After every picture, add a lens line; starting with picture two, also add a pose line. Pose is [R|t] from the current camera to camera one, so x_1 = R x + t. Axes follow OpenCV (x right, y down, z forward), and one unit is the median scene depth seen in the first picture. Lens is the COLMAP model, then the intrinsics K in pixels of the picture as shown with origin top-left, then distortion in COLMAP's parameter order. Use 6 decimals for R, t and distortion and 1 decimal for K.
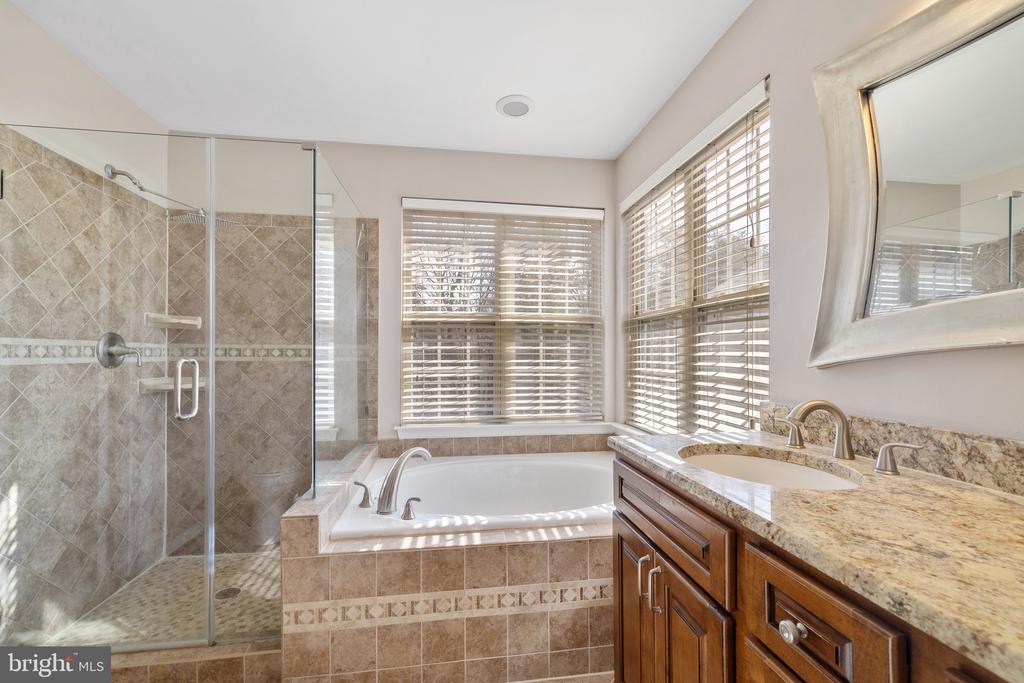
lens RADIAL K [[432.9, 0, 512.6], [0, 432.9, 342.5], [0, 0, 1]] dist [0.011037, -0.000135]
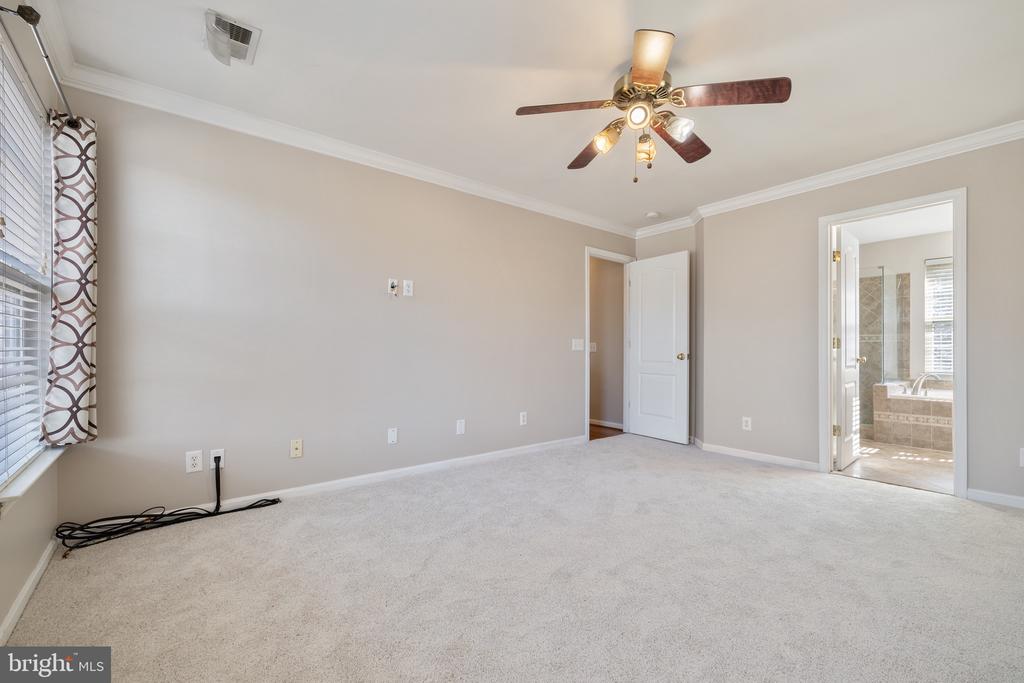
lens RADIAL K [[432.9, 0, 512.2], [0, 432.9, 344.4], [0, 0, 1]] dist [0.011037, -0.000135]
pose [[0.512096, -0.000911, -0.858928, 0.893255], [0.012240, 0.999906, 0.006237, 0.036311], [0.858841, -0.013707, 0.512059, -2.986134]]
